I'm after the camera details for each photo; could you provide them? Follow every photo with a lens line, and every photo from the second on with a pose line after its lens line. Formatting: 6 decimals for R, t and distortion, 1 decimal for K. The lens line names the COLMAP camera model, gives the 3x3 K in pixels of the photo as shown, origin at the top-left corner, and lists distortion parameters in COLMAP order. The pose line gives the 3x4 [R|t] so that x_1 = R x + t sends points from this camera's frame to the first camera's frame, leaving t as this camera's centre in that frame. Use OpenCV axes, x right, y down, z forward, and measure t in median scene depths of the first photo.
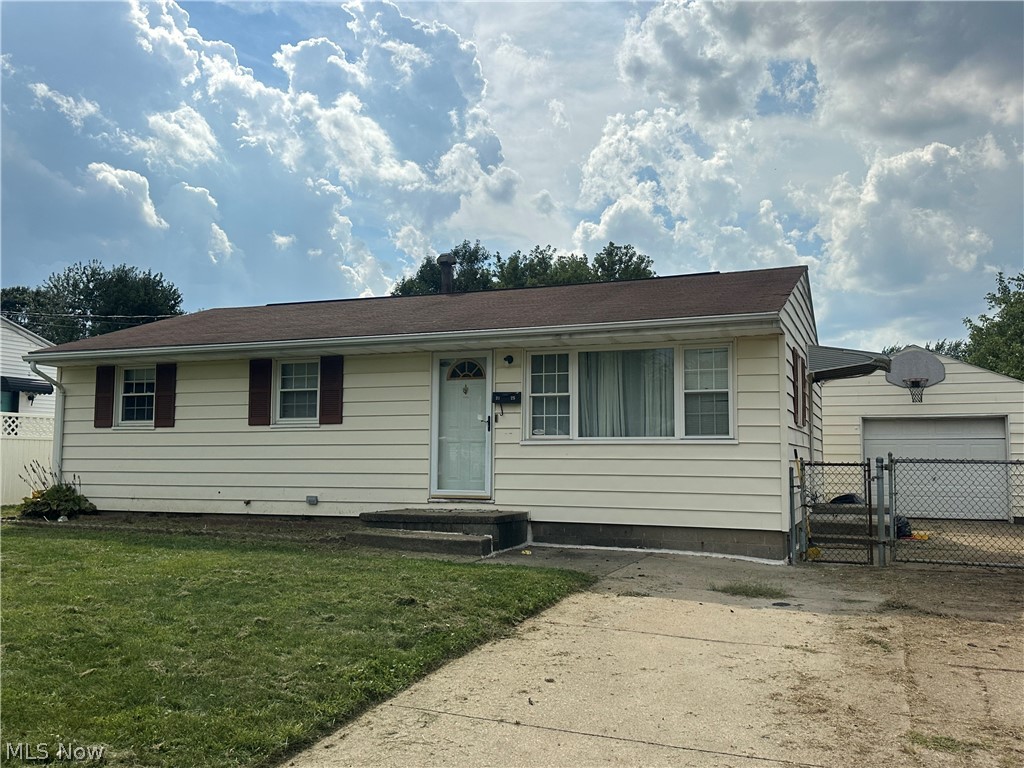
lens RADIAL K [[889.9, 0, 512.9], [0, 889.9, 381.9], [0, 0, 1]] dist [0.132522, -0.187445]
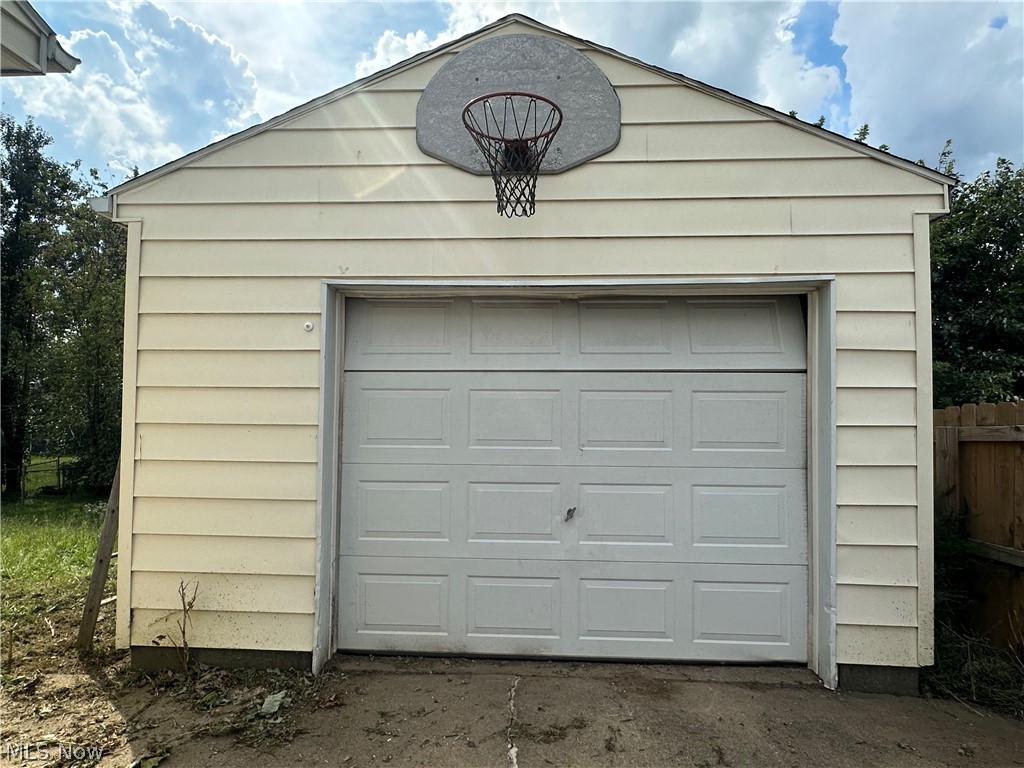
lens RADIAL K [[615.6, 0, 512.0], [0, 615.6, 384.0], [0, 0, 1]] dist [0.000187, 0.000032]
pose [[0.944728, 0.014438, 0.327536, 0.377623], [-0.032516, 0.998231, 0.049783, 0.057125], [-0.326238, -0.057682, 0.943526, 0.808977]]
